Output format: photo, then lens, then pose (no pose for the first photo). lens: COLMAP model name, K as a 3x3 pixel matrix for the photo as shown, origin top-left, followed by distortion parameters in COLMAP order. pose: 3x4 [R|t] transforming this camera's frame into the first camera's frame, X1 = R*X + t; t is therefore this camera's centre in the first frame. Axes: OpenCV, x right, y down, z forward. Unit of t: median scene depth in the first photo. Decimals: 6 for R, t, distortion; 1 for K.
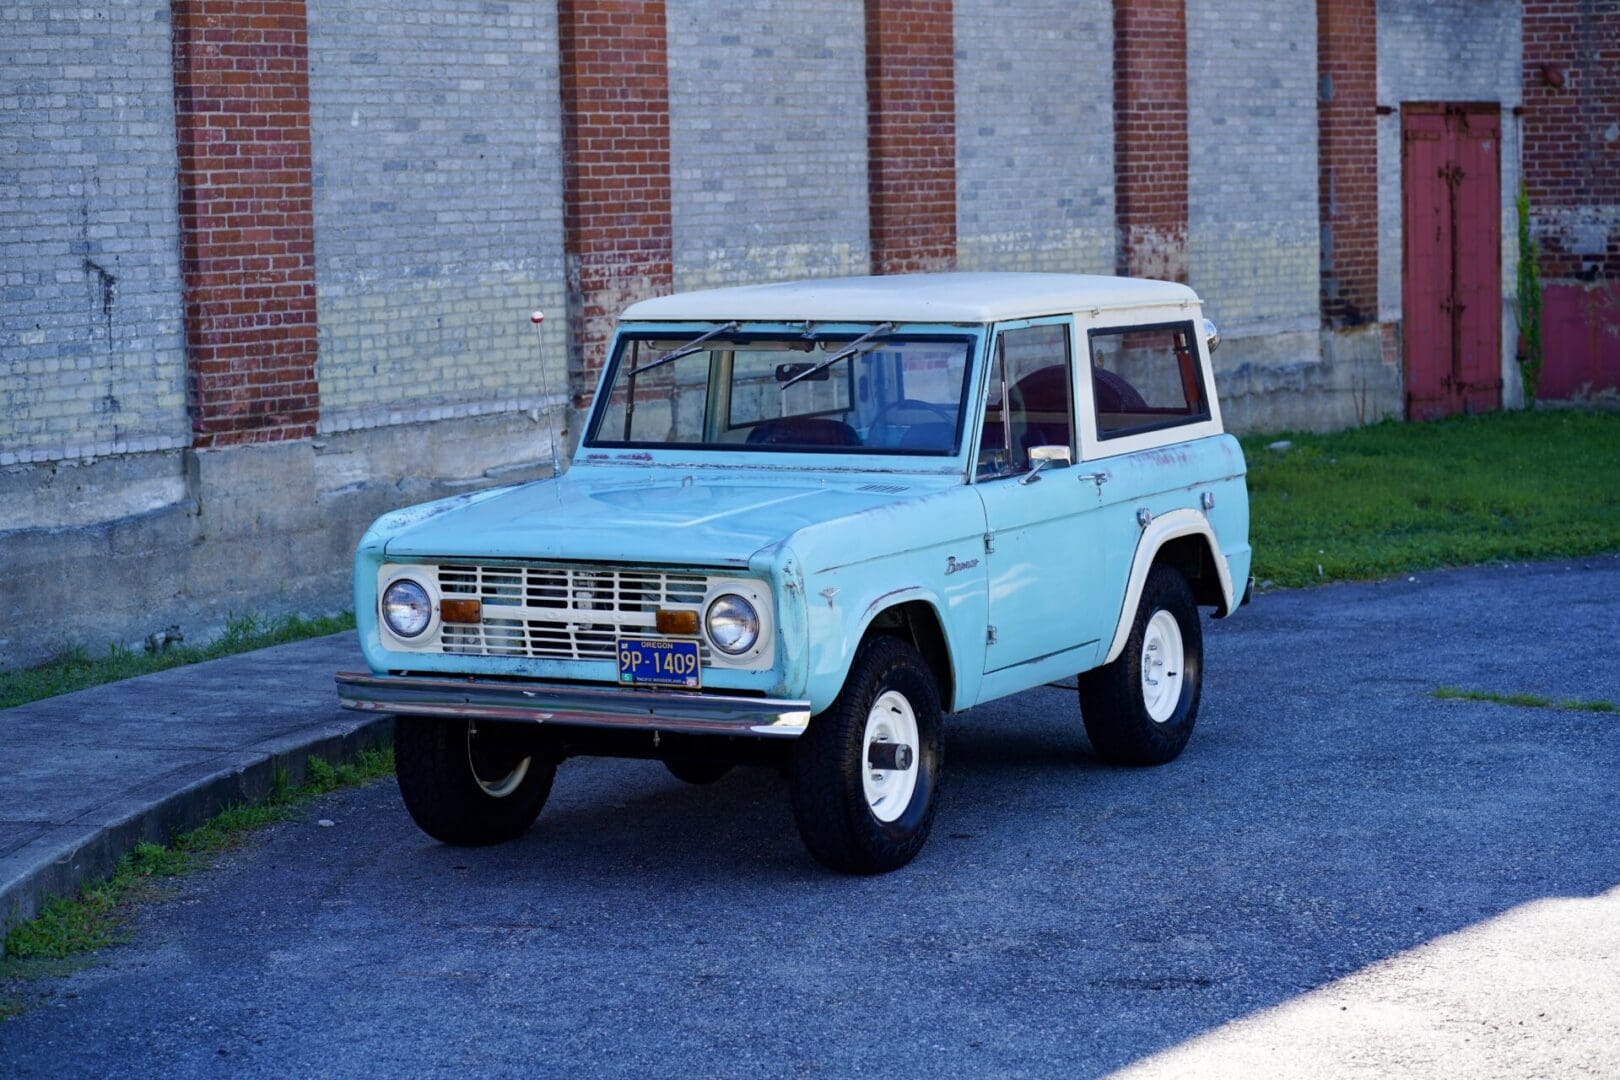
lens RADIAL K [[3680.7, 0, 810.0], [0, 3680.7, 540.0], [0, 0, 1]] dist [0.188192, -3.217082]
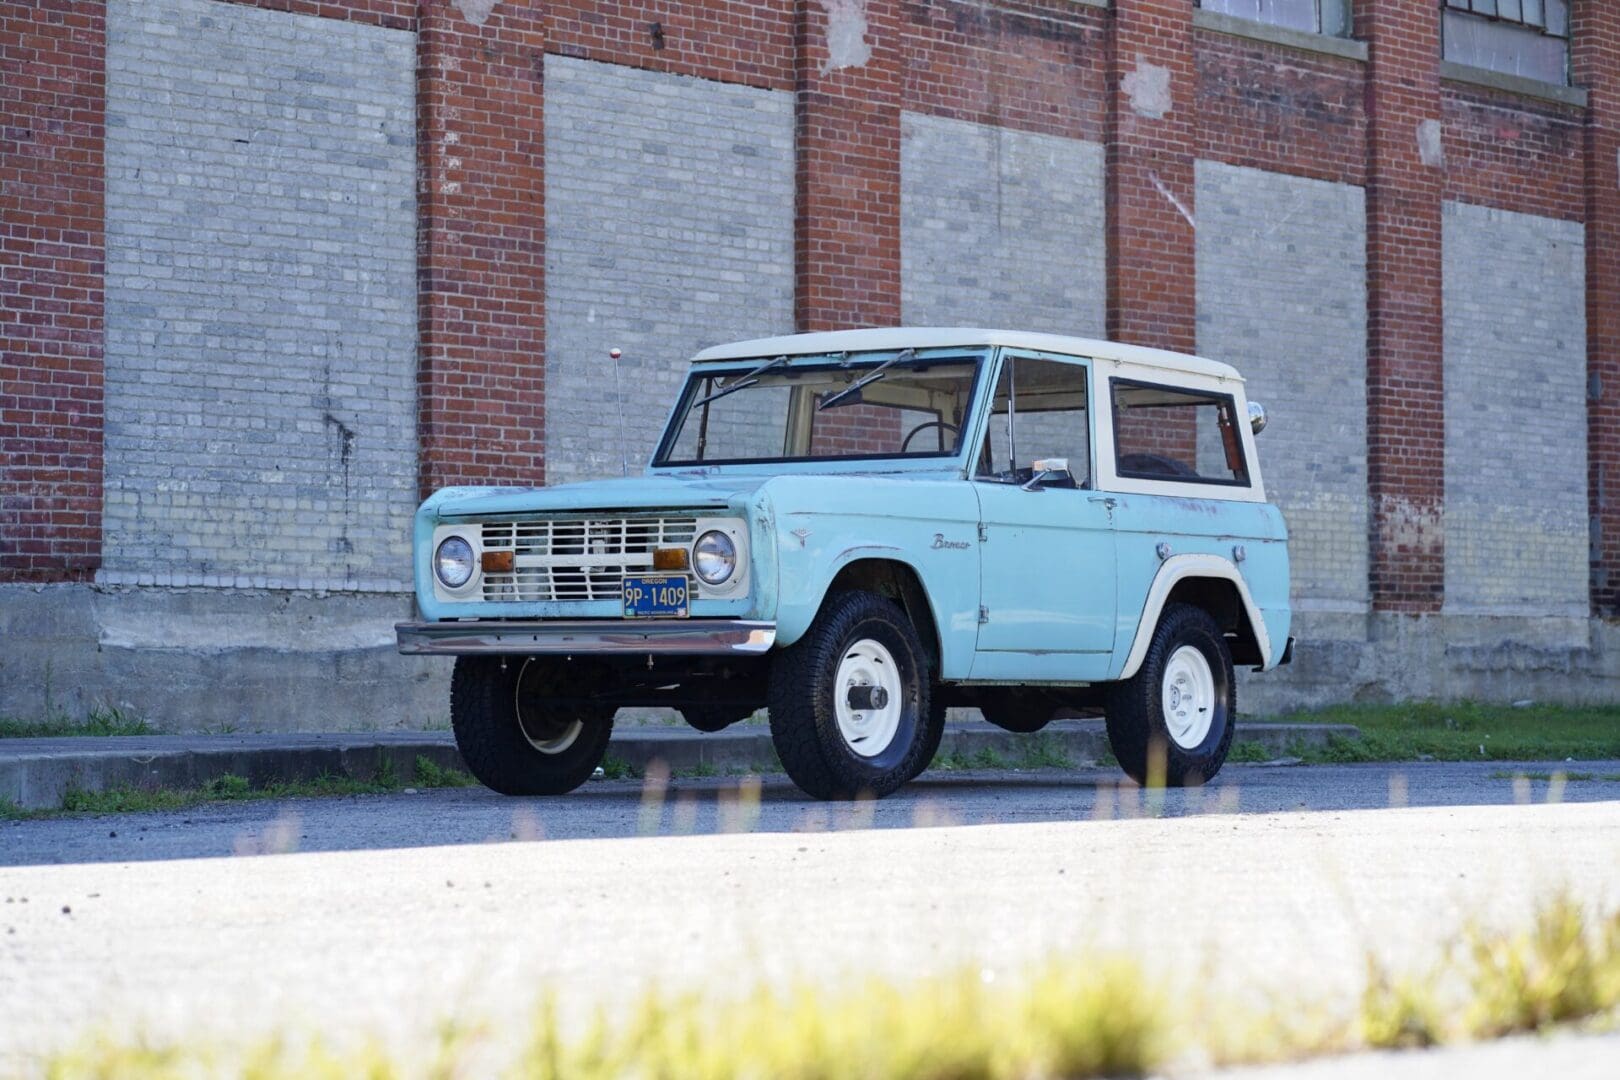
lens RADIAL K [[3671.5, 0, 861.0], [0, 3671.5, 520.6], [0, 0, 1]] dist [0.199194, -3.783560]
pose [[0.992138, 0.013353, -0.124431, 0.100722], [-0.030517, 0.990090, -0.137076, 0.101208], [0.121368, 0.139796, 0.982714, -0.068796]]
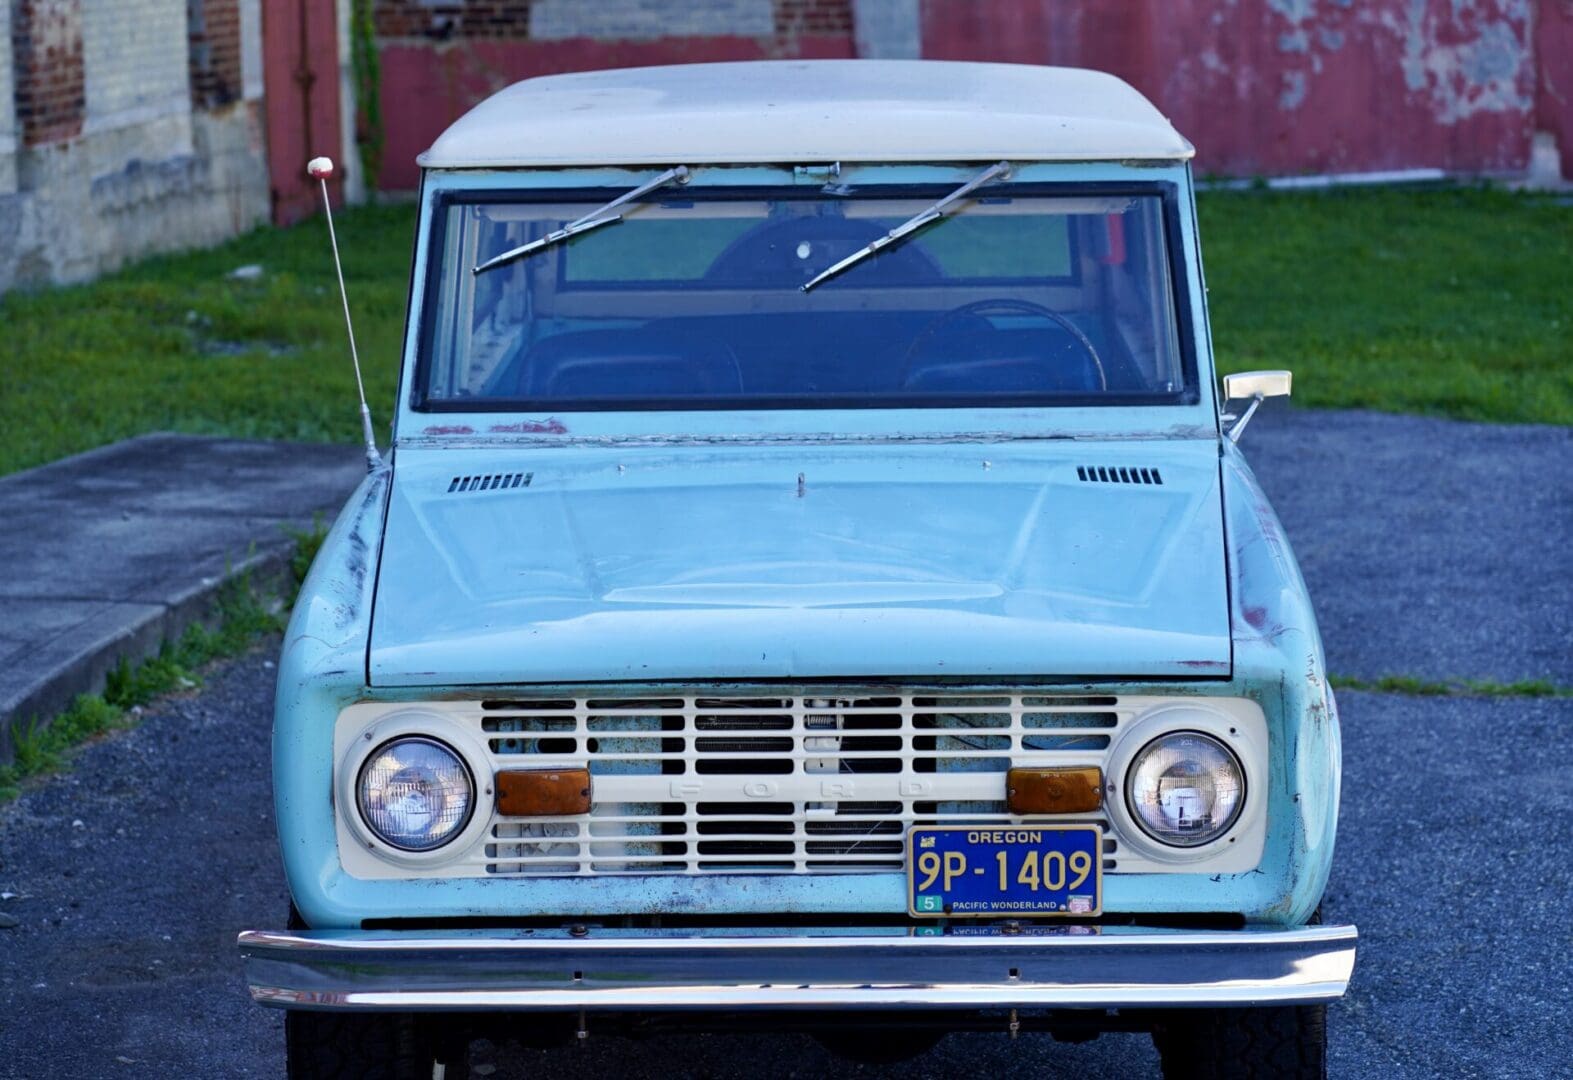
lens RADIAL K [[3989.5, 0, 734.0], [0, 3989.5, 572.4], [0, 0, 1]] dist [0.110491, -2.437397]
pose [[0.901929, -0.070859, 0.426033, -0.187080], [0.042915, 0.996271, 0.074849, -0.030473], [-0.429748, -0.049225, 0.901606, 0.327075]]
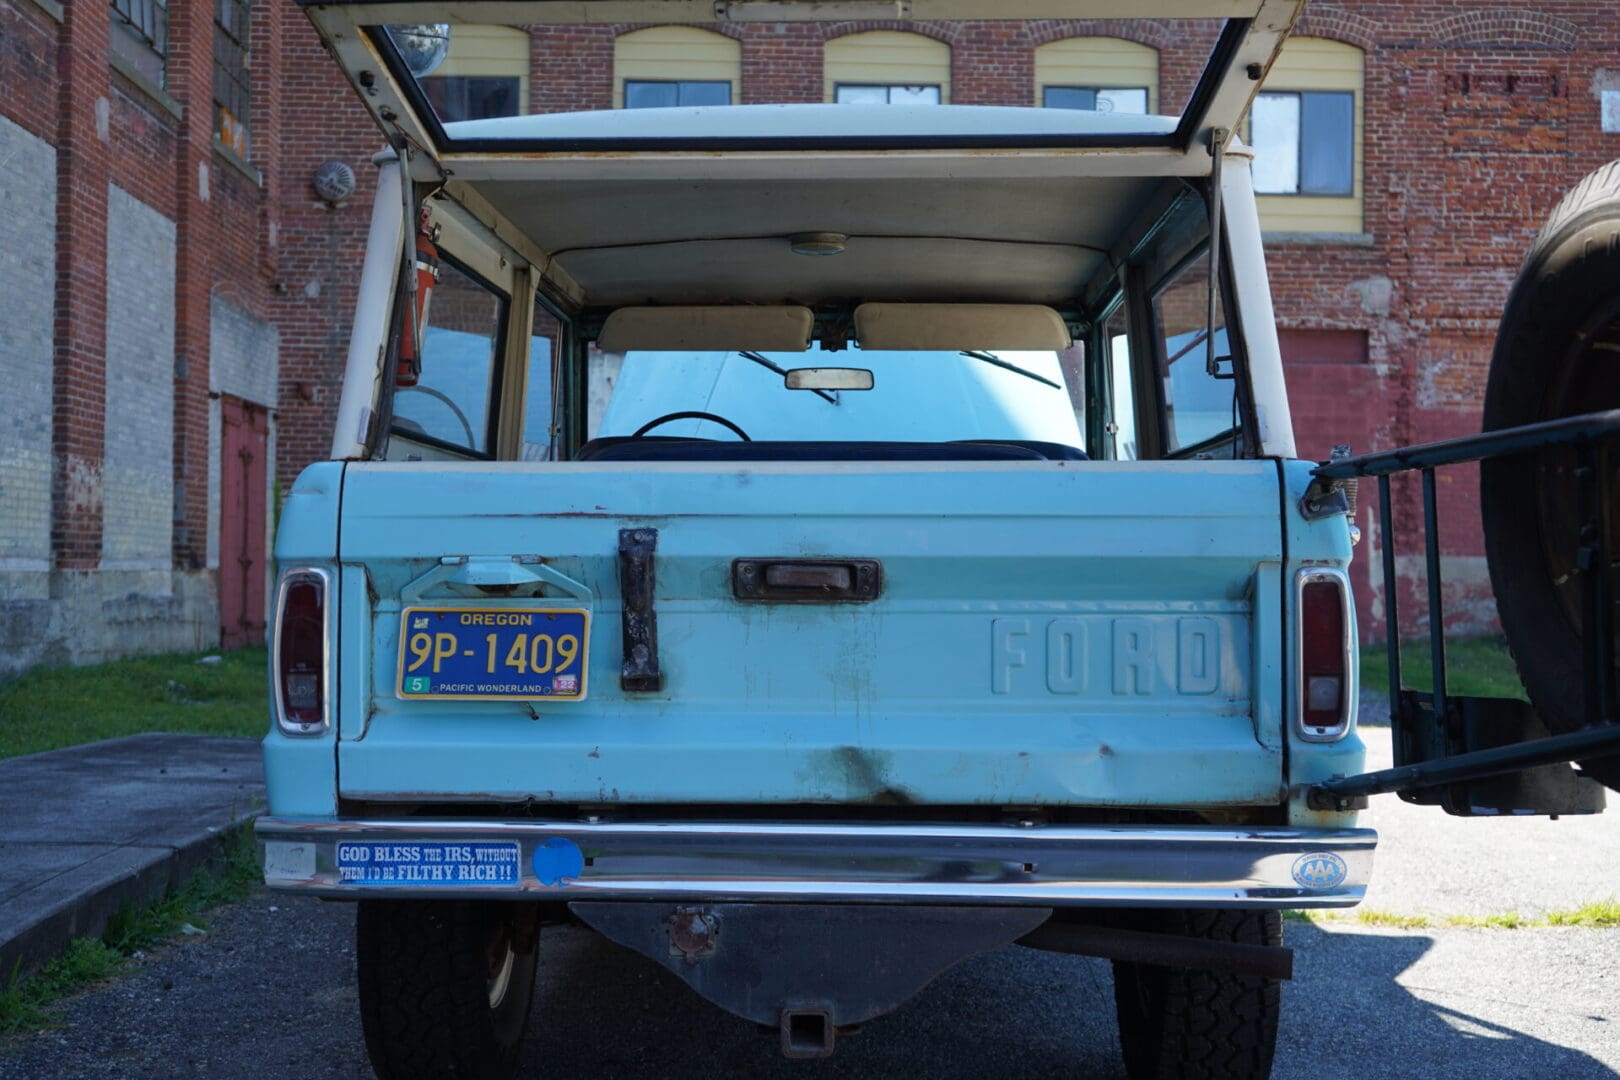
lens RADIAL K [[1870.8, 0, 810.0], [0, 1870.8, 540.0], [0, 0, 1]] dist [0.002683, 0.000242]
pose [[0.794944, 0.038676, 0.605449, -0.099134], [0.031461, 0.993995, -0.104804, 0.004203], [-0.605867, 0.102361, 0.788953, 0.639279]]
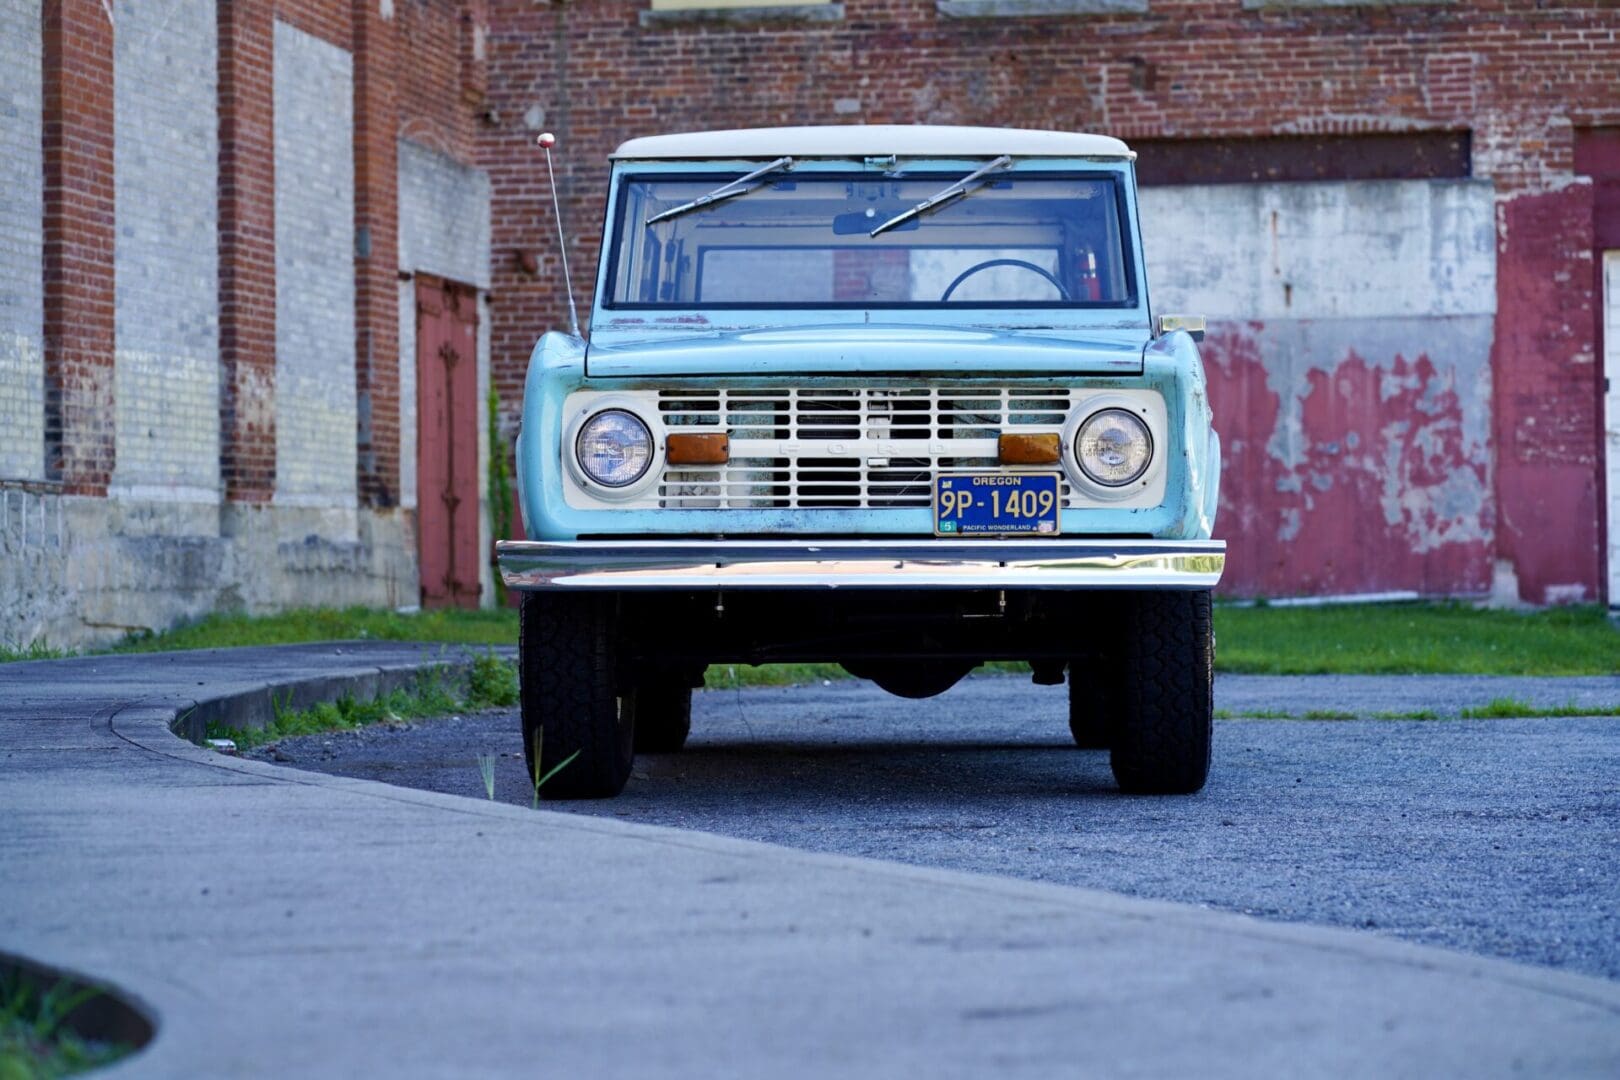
lens RADIAL K [[3791.5, 0, 810.0], [0, 3791.5, 540.0], [0, 0, 1]] dist [0.104507, -2.330119]
pose [[0.901900, 0.015096, 0.431681, -0.258324], [0.030593, 0.994647, -0.098701, 0.072730], [-0.430860, 0.102225, 0.896610, 0.190690]]
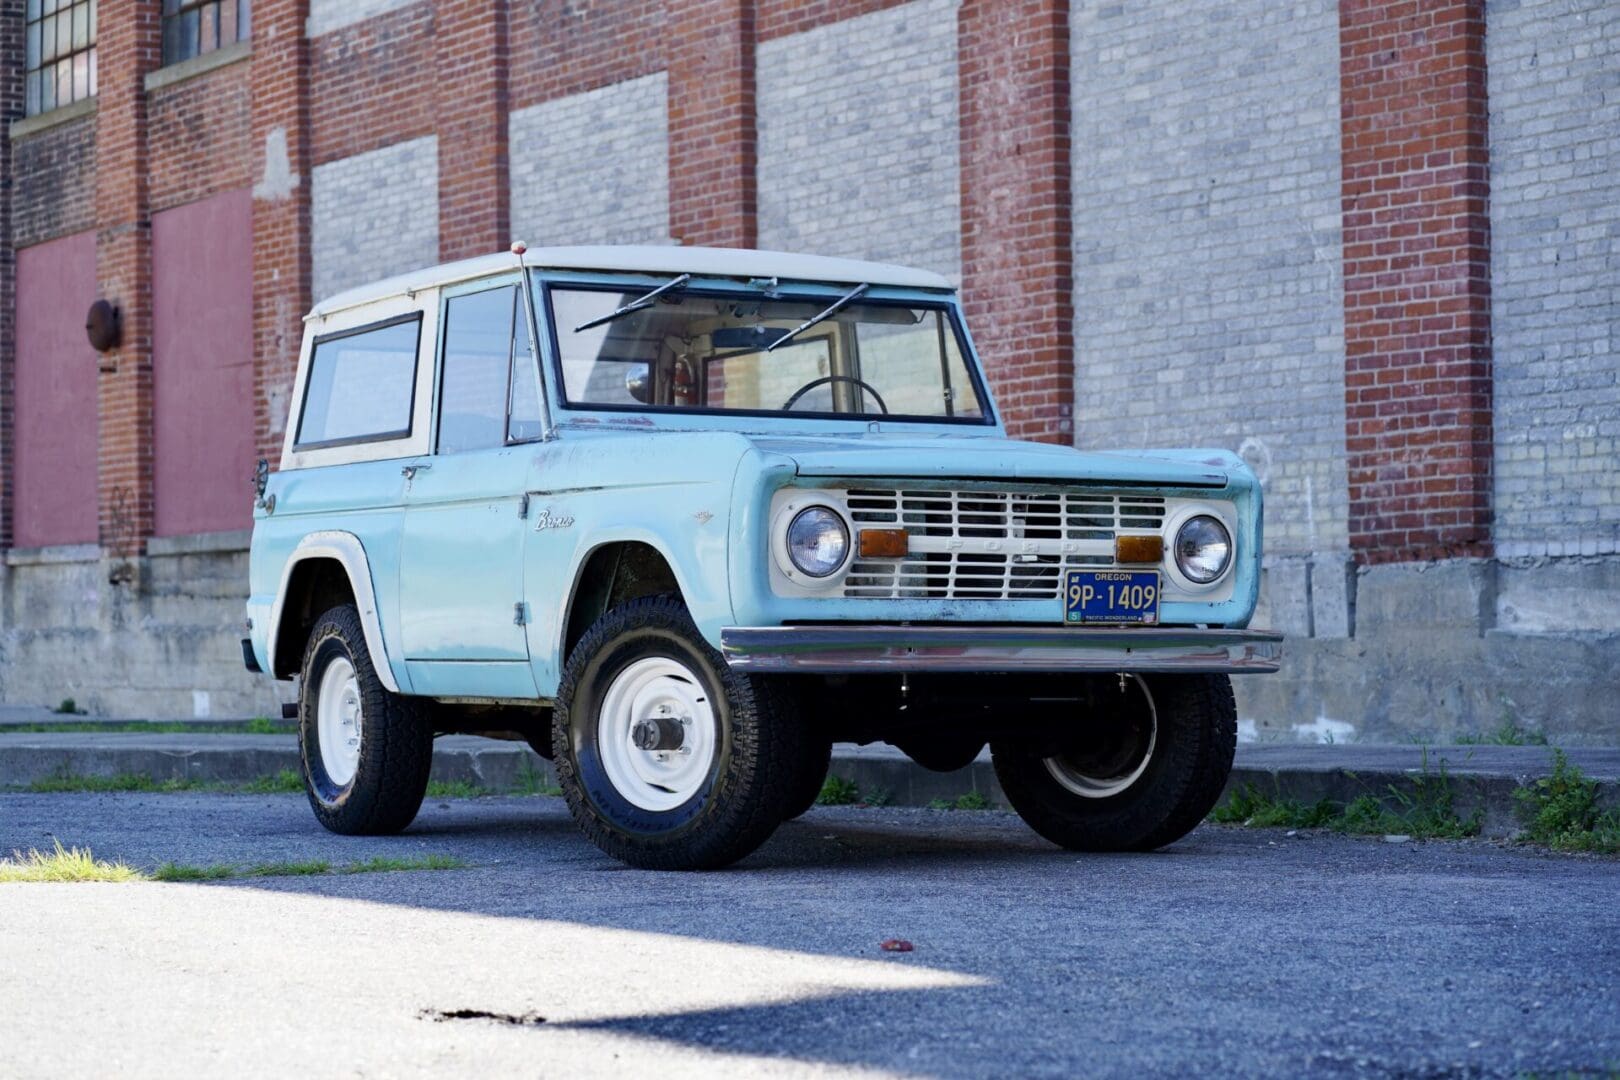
lens RADIAL K [[3680.7, 0, 810.0], [0, 3680.7, 540.0], [0, 0, 1]] dist [0.188192, -3.217082]
pose [[0.580501, 0.042645, 0.813142, -0.491435], [0.067547, 0.992664, -0.100282, 0.063499], [-0.811453, 0.113139, 0.573362, 0.343290]]
